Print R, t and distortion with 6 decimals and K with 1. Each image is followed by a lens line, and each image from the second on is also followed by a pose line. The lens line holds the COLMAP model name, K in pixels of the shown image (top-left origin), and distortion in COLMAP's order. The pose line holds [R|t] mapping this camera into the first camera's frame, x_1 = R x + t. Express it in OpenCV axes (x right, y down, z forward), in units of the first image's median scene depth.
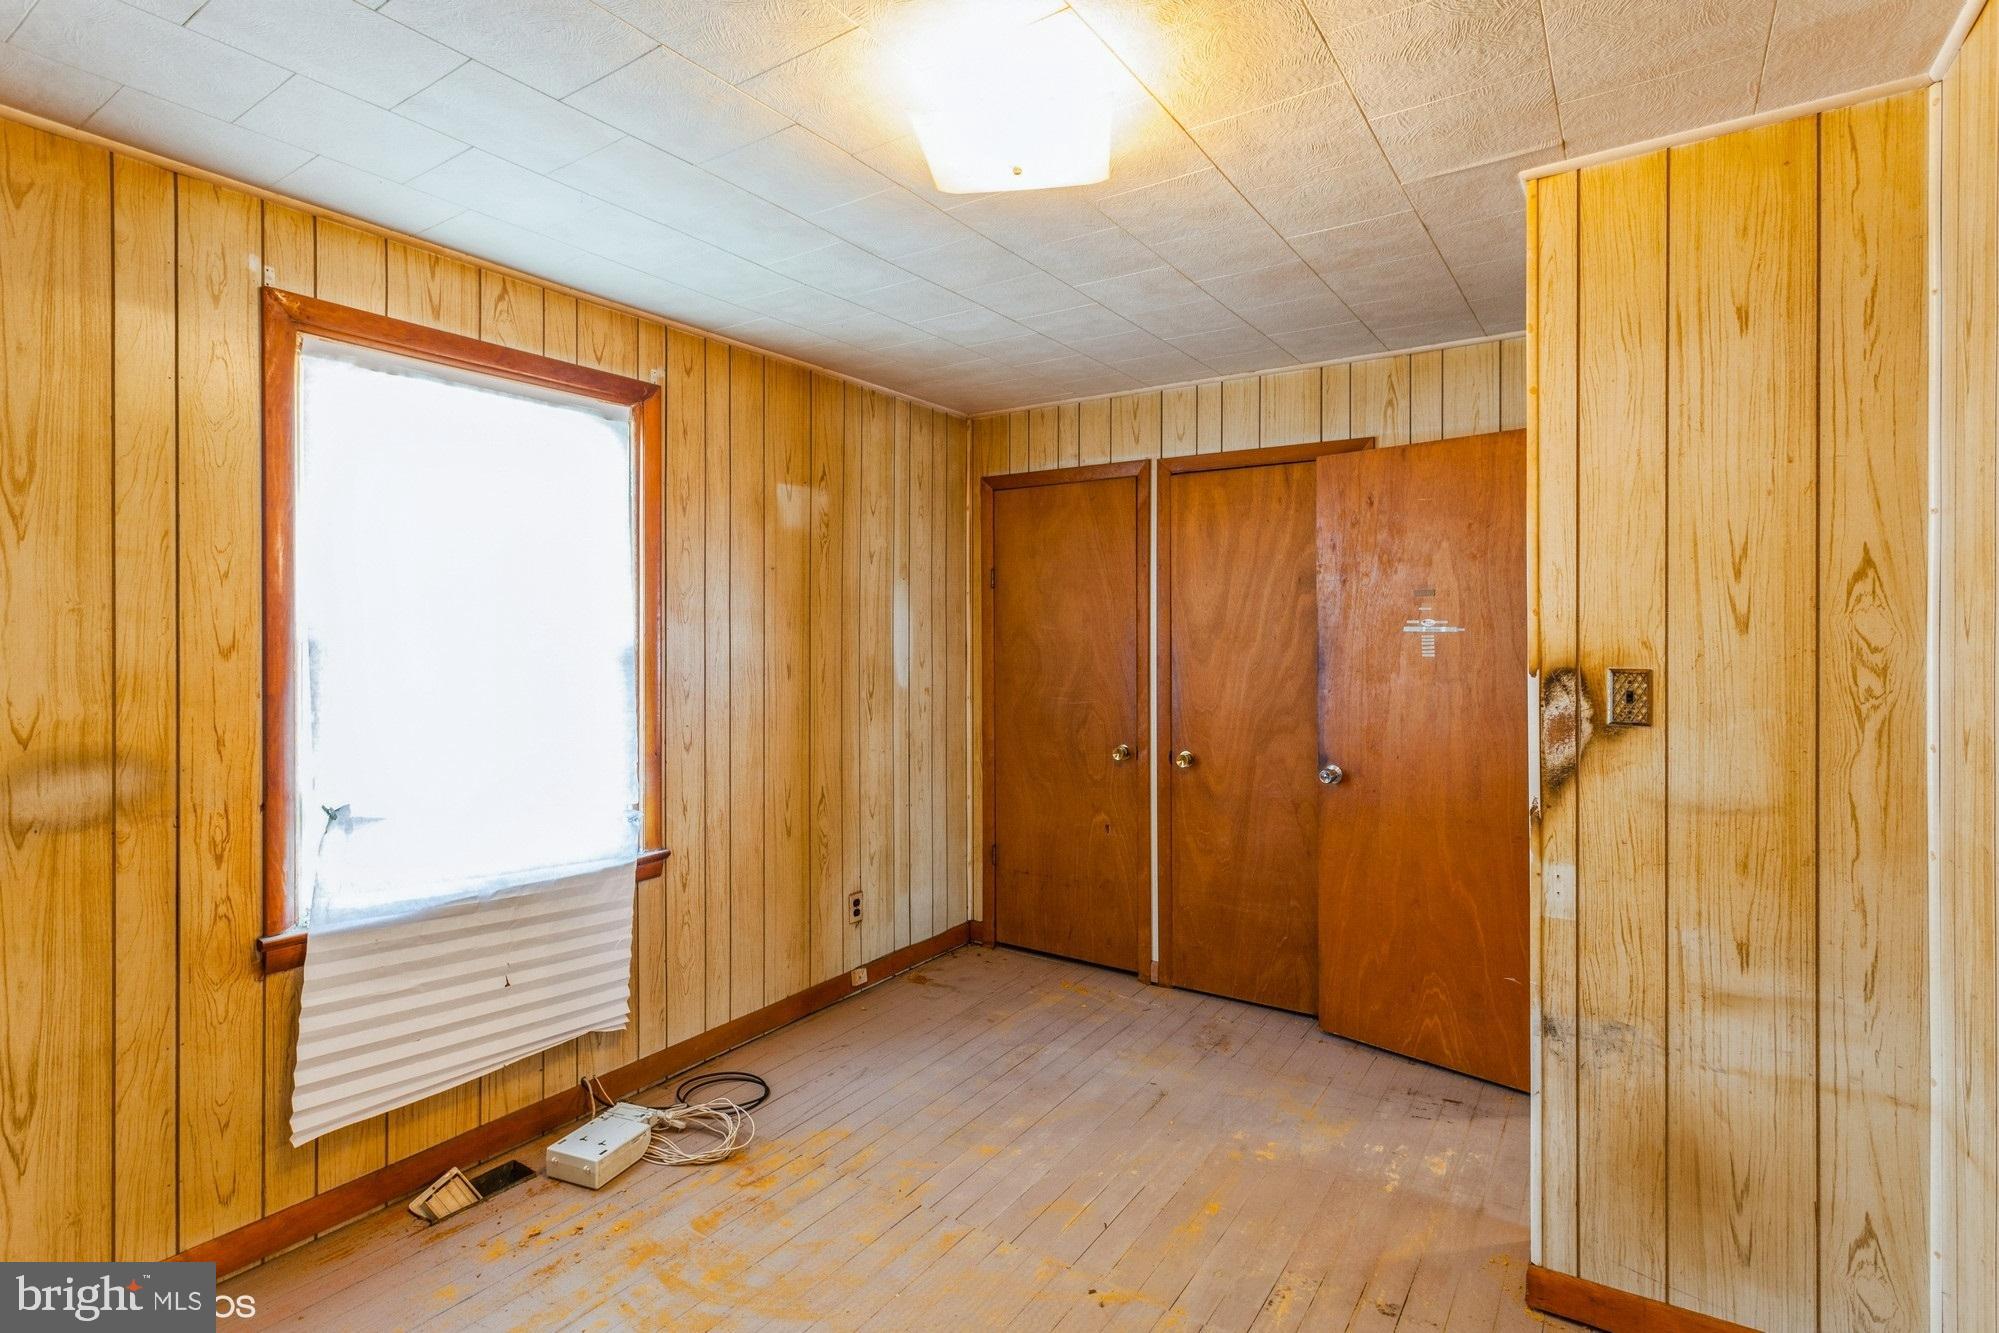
lens RADIAL K [[961.4, 0, 998.7], [0, 961.4, 640.1], [0, 0, 1]] dist [0.000875, 0.001558]
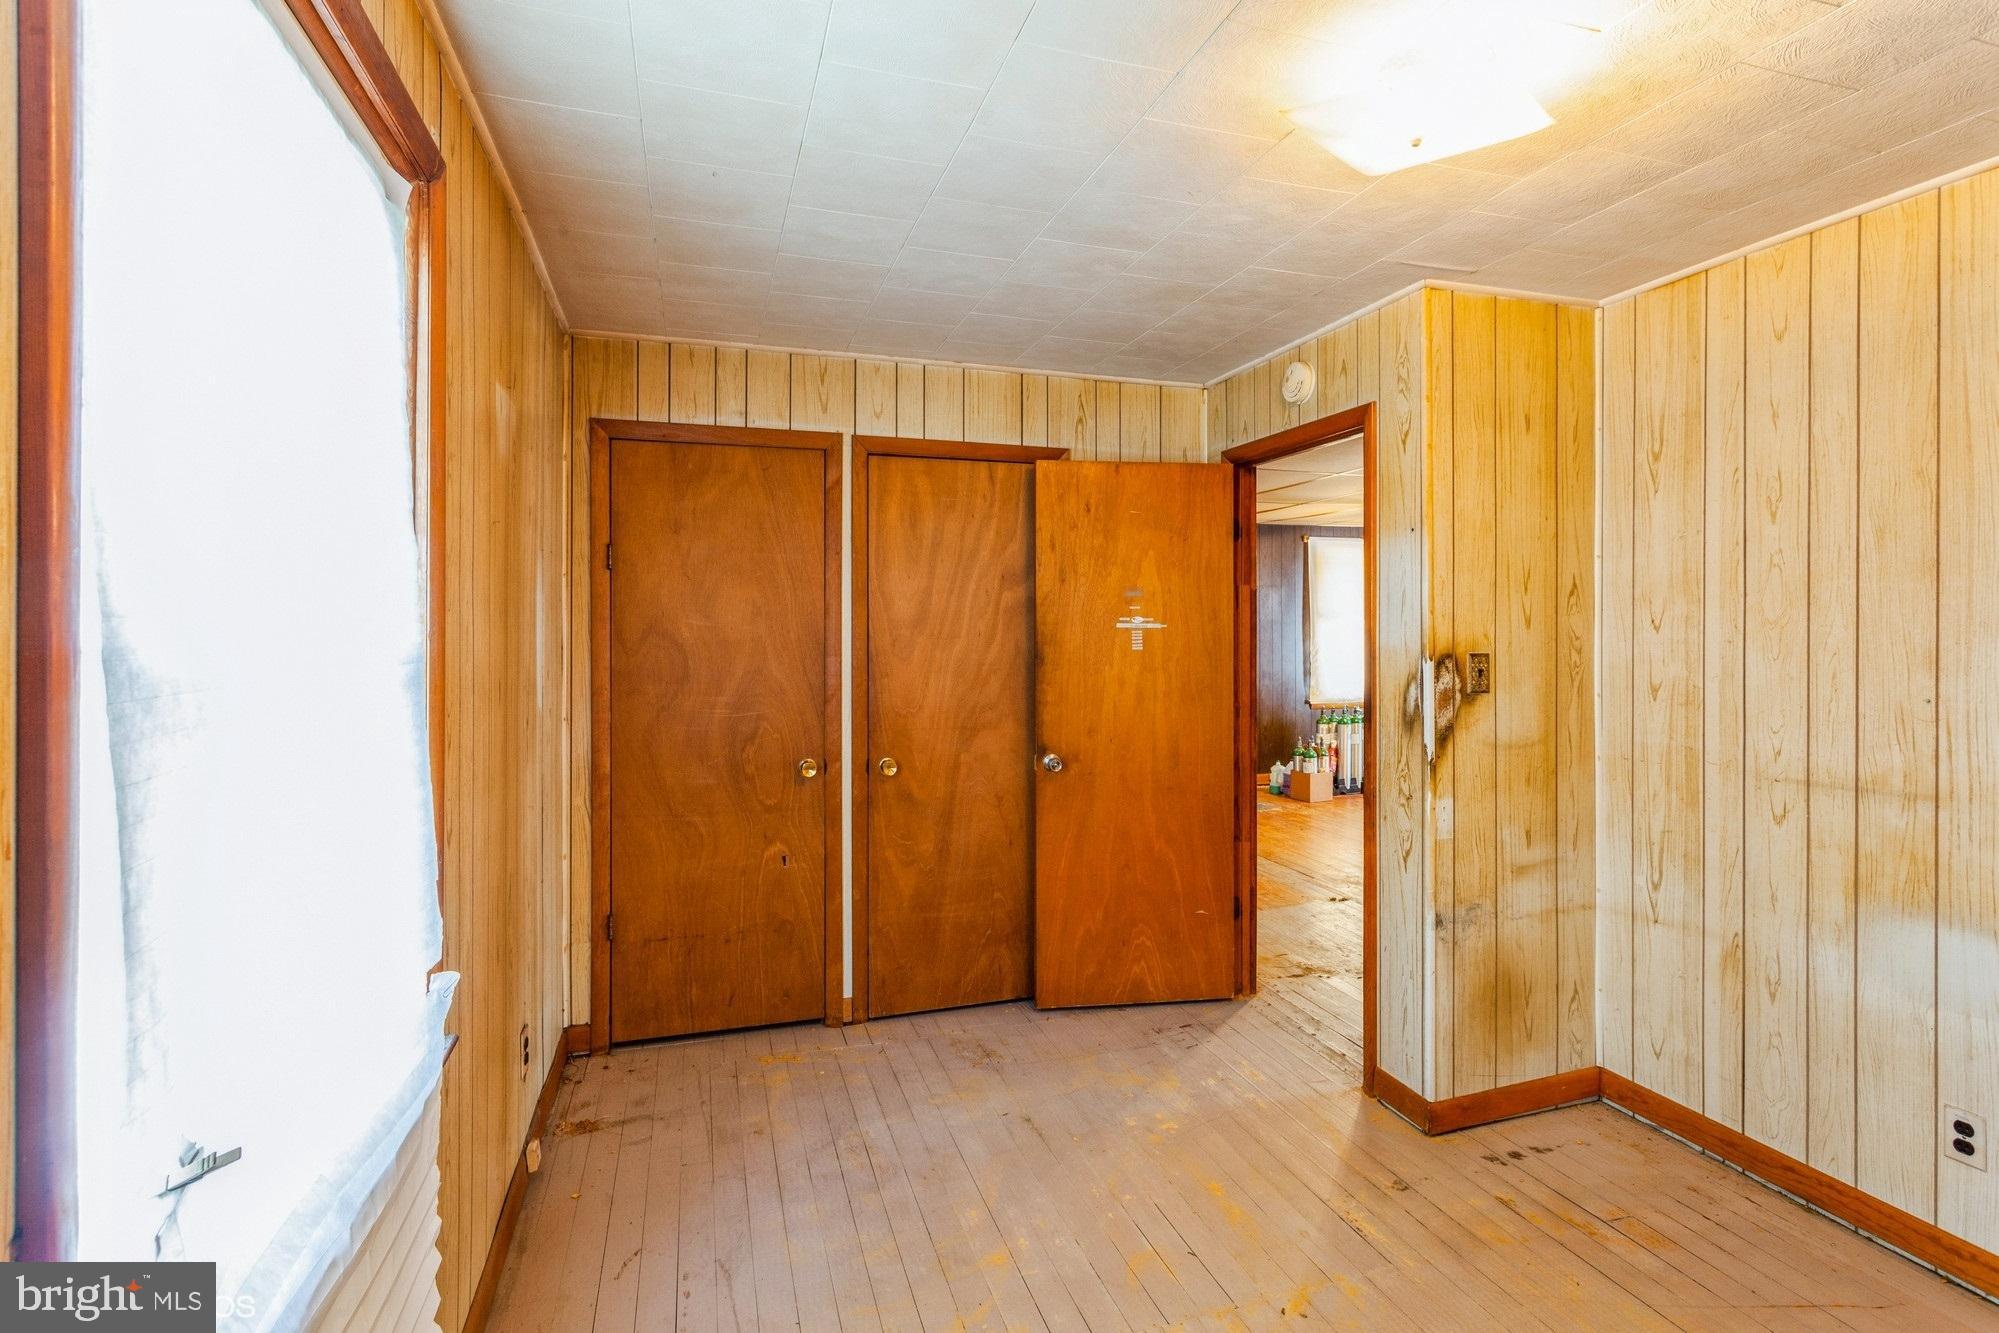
lens RADIAL K [[968.9, 0, 998.8], [0, 968.9, 634.3], [0, 0, 1]] dist [-0.001450, 0.001345]
pose [[0.621107, -0.004347, 0.783714, -0.494585], [0.007188, 0.999974, -0.000151, -0.001702], [-0.783693, 0.005727, 0.621122, 0.363122]]
